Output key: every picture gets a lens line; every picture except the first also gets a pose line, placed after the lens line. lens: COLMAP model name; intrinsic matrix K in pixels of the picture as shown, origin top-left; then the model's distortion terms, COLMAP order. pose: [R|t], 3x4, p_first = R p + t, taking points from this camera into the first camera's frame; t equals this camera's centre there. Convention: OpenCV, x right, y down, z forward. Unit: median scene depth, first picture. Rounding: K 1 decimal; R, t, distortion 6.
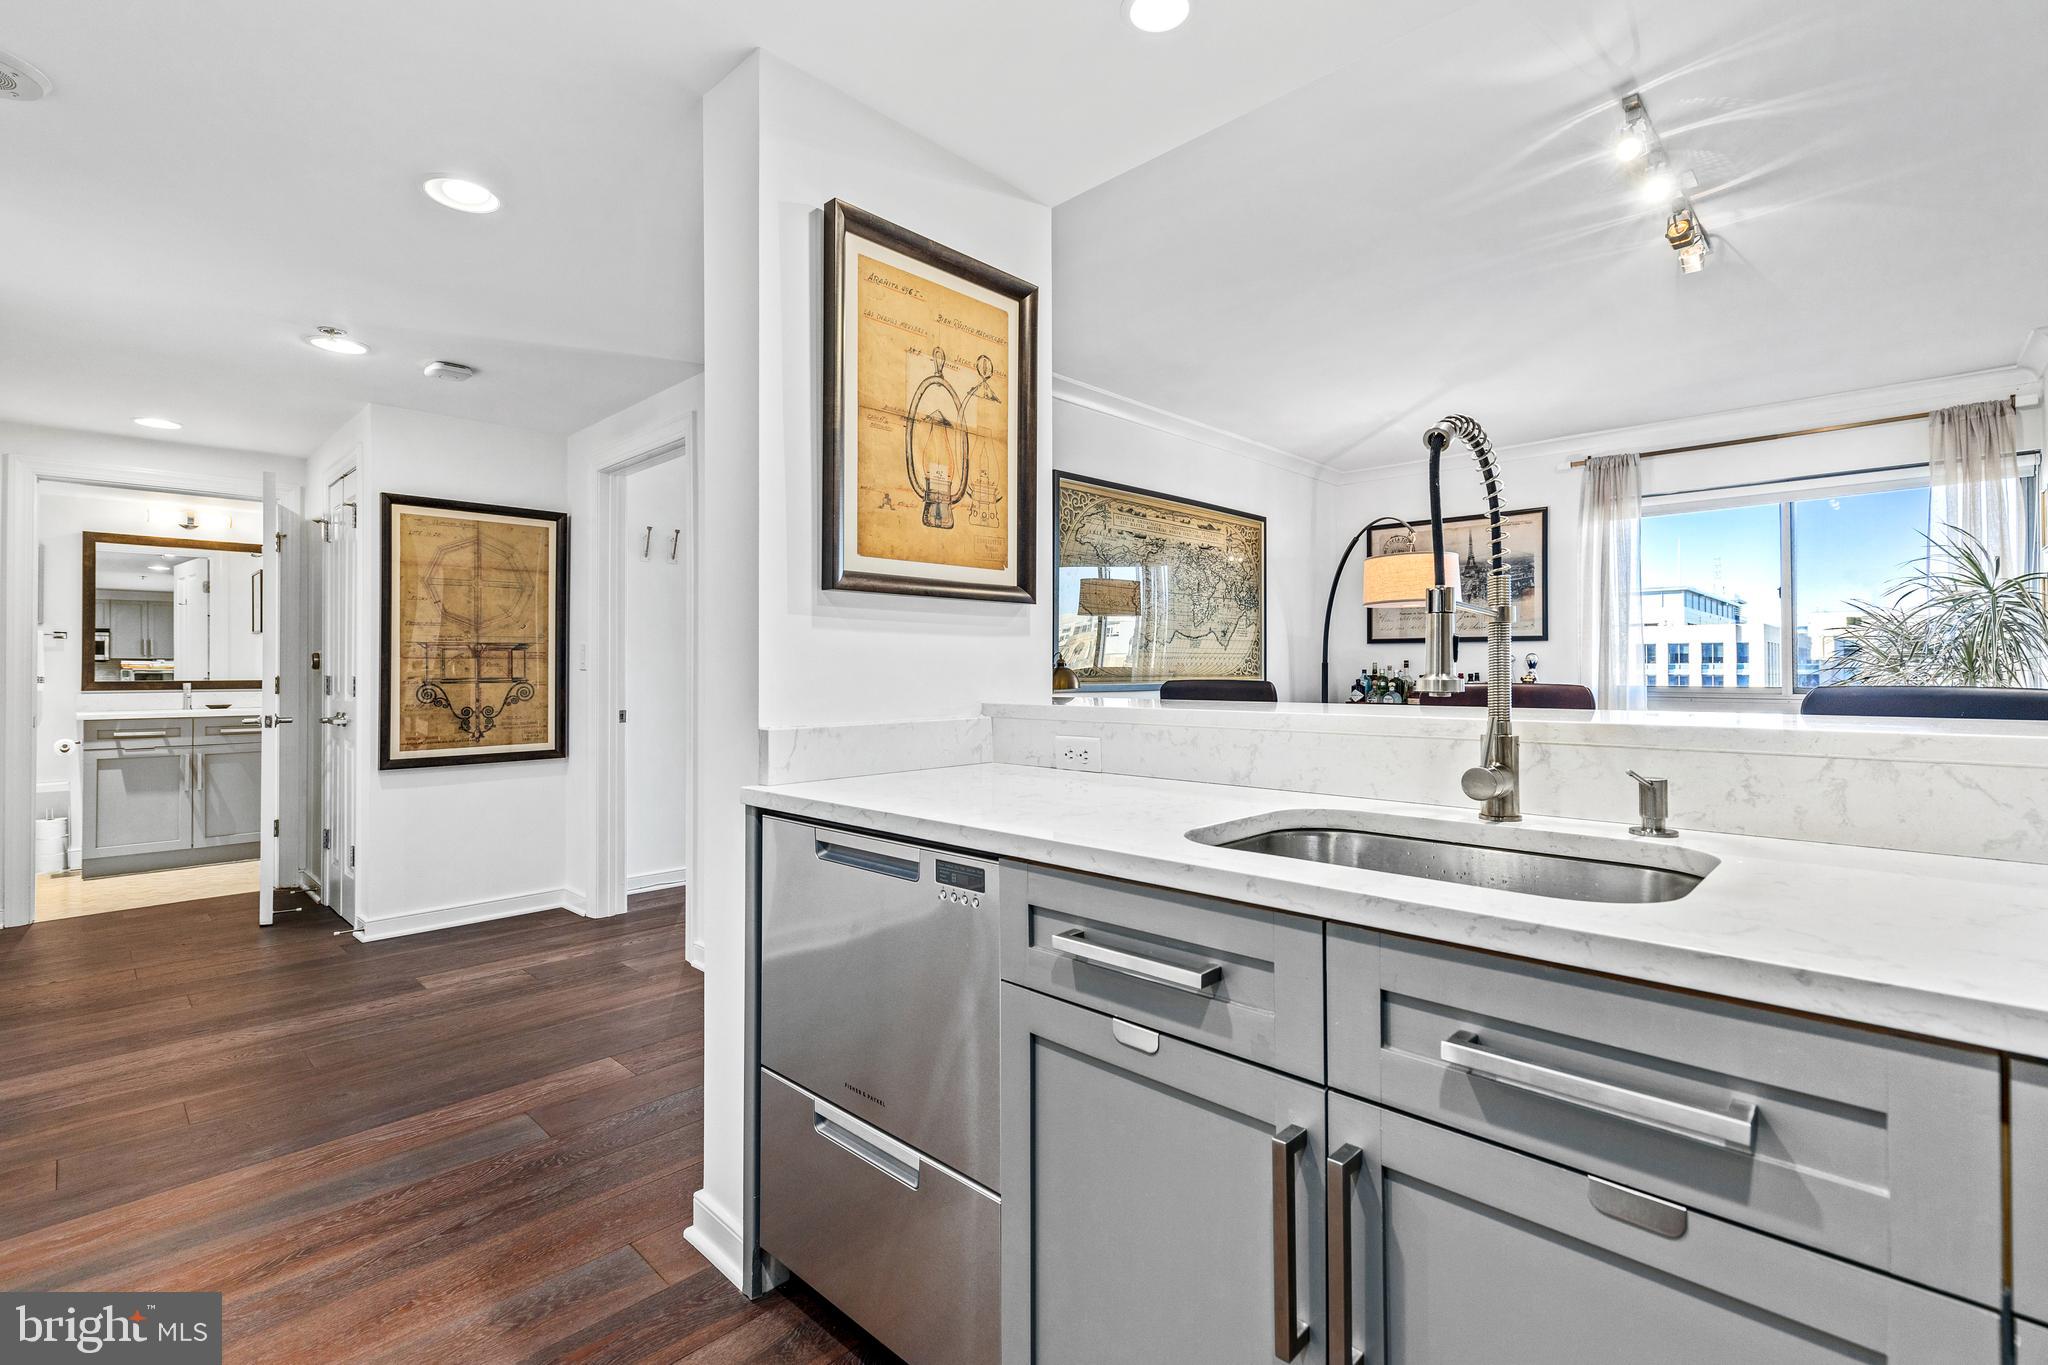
lens RADIAL K [[932.5, 0, 1025.5], [0, 932.5, 663.3], [0, 0, 1]] dist [0.002562, 0.000243]
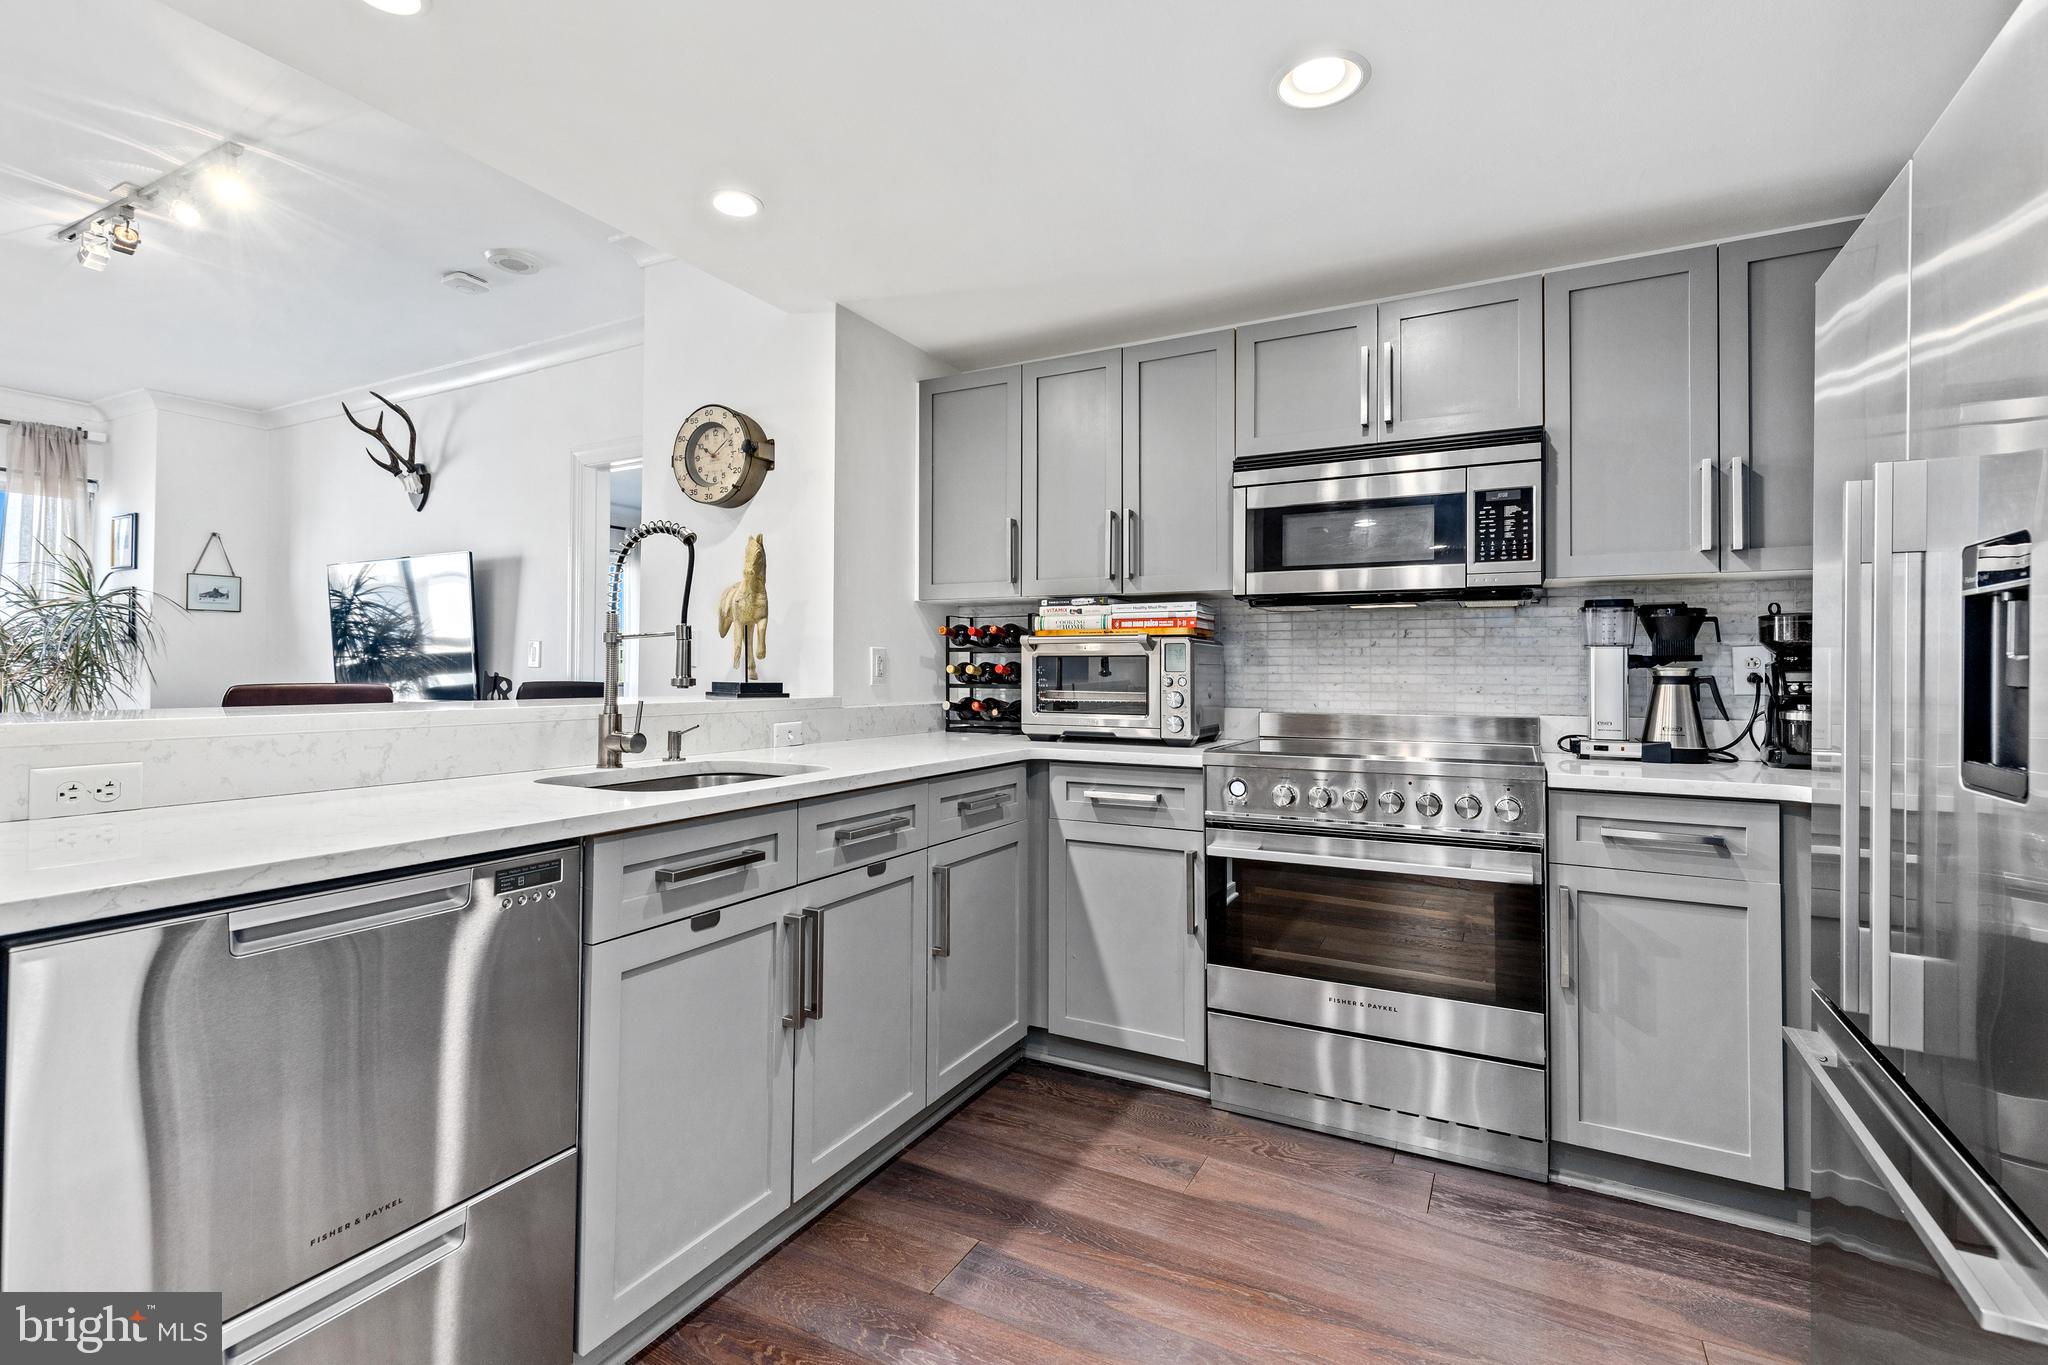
lens RADIAL K [[932.5, 0, 1016.7], [0, 932.5, 657.9], [0, 0, 1]] dist [0.002562, 0.000243]
pose [[-0.277467, 0.016081, 0.960601, -0.302714], [-0.011150, 0.999739, -0.019956, 0.001495], [-0.960670, -0.016248, -0.277215, 0.196857]]
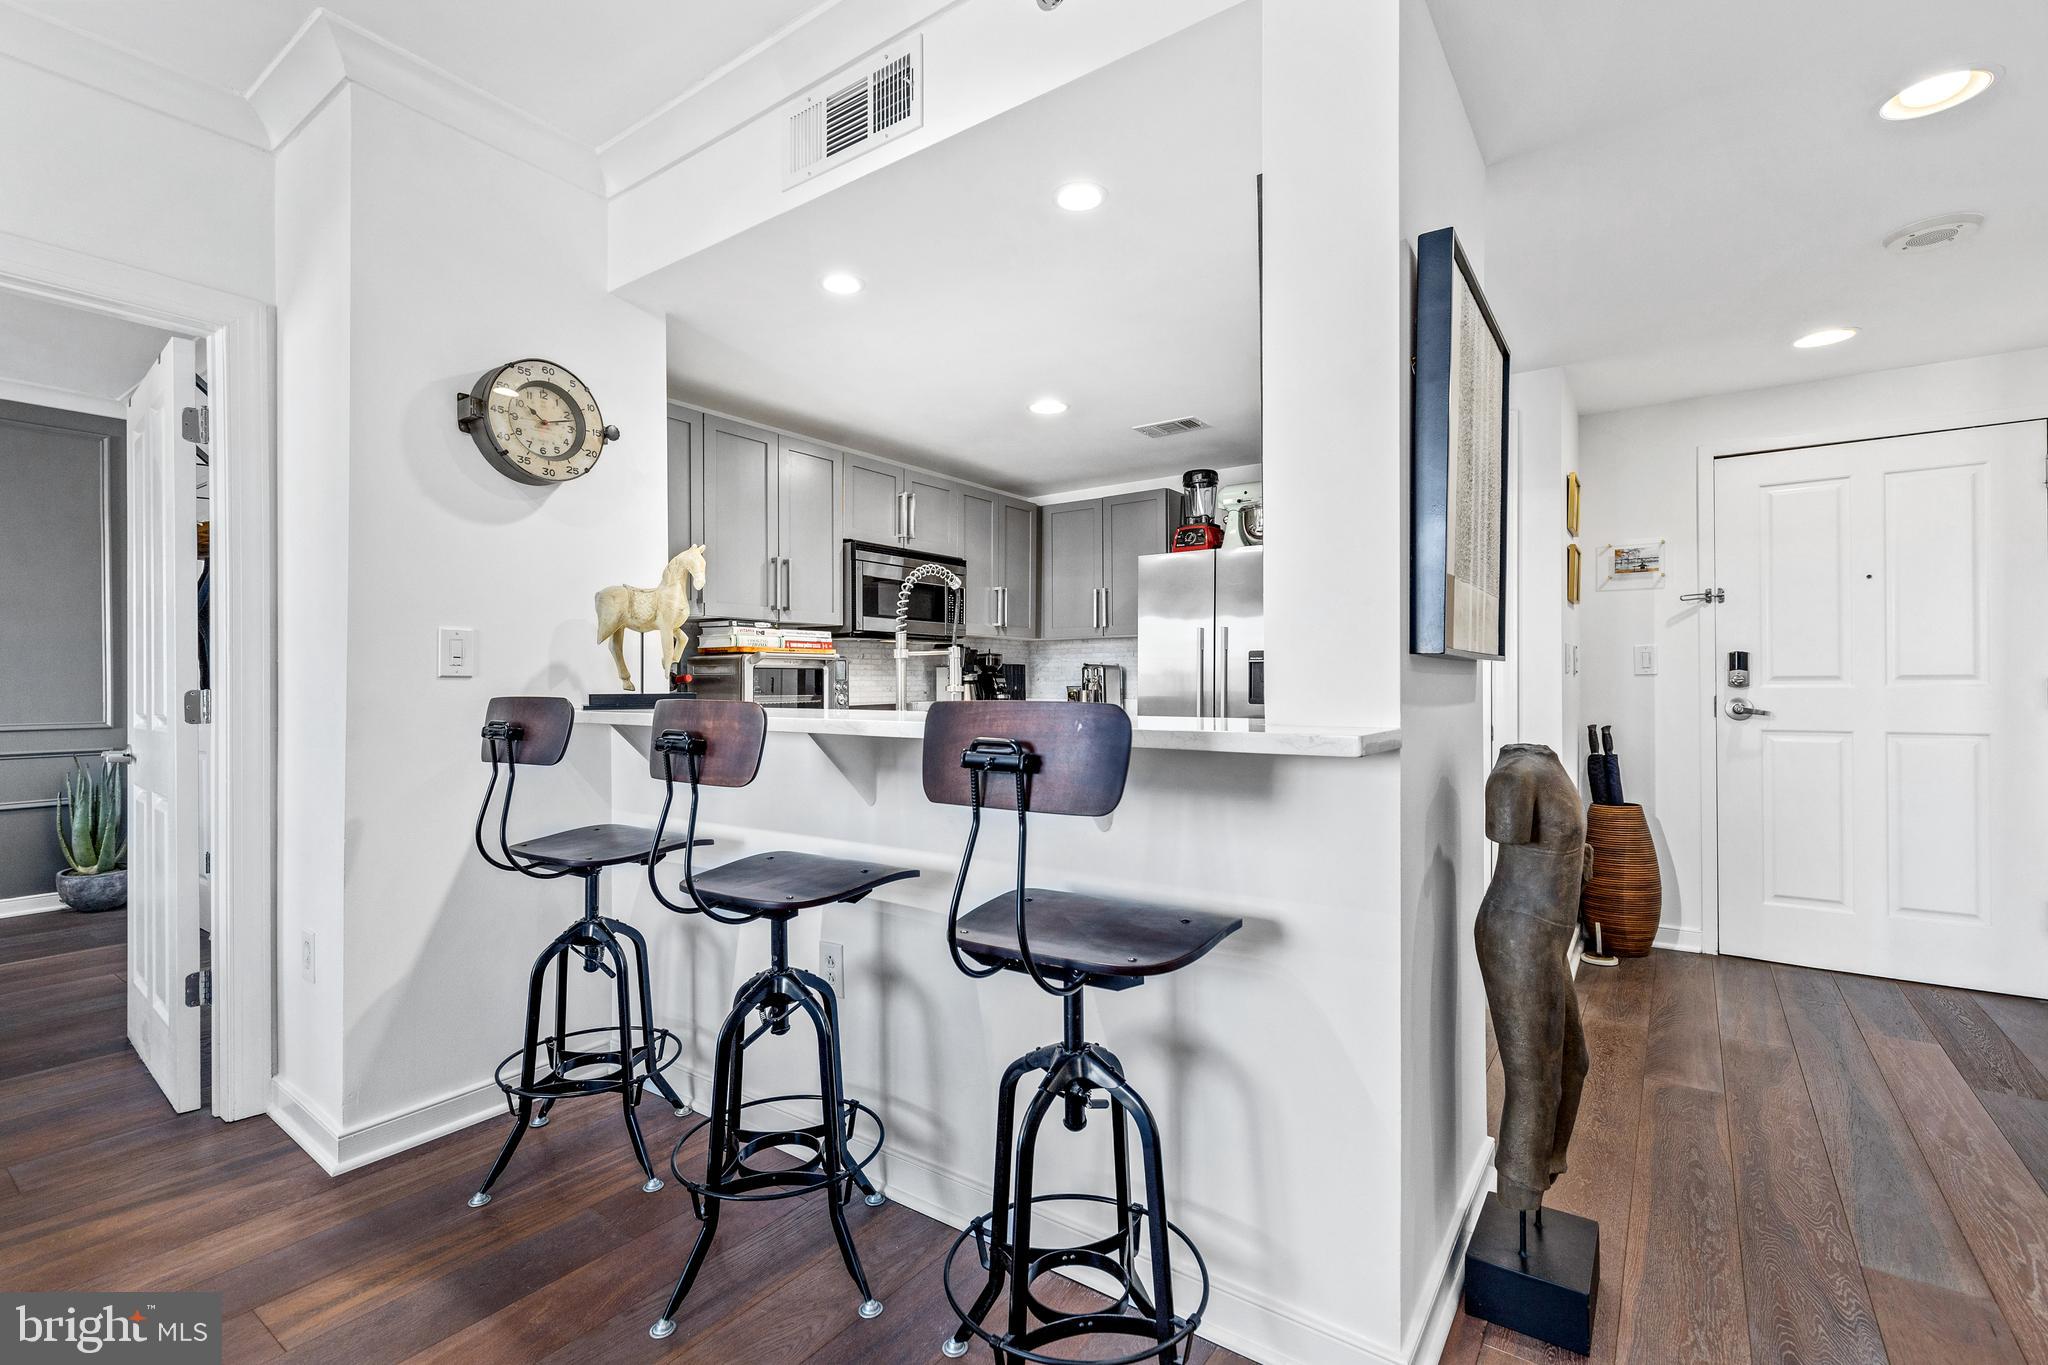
lens RADIAL K [[932.5, 0, 1020.1], [0, 932.5, 678.1], [0, 0, 1]] dist [0.002562, 0.000243]
pose [[-0.987087, 0.006110, -0.160072, 0.141946], [0.007603, 0.999933, -0.008713, 0.003934], [0.160008, -0.009817, -0.987067, 0.732748]]
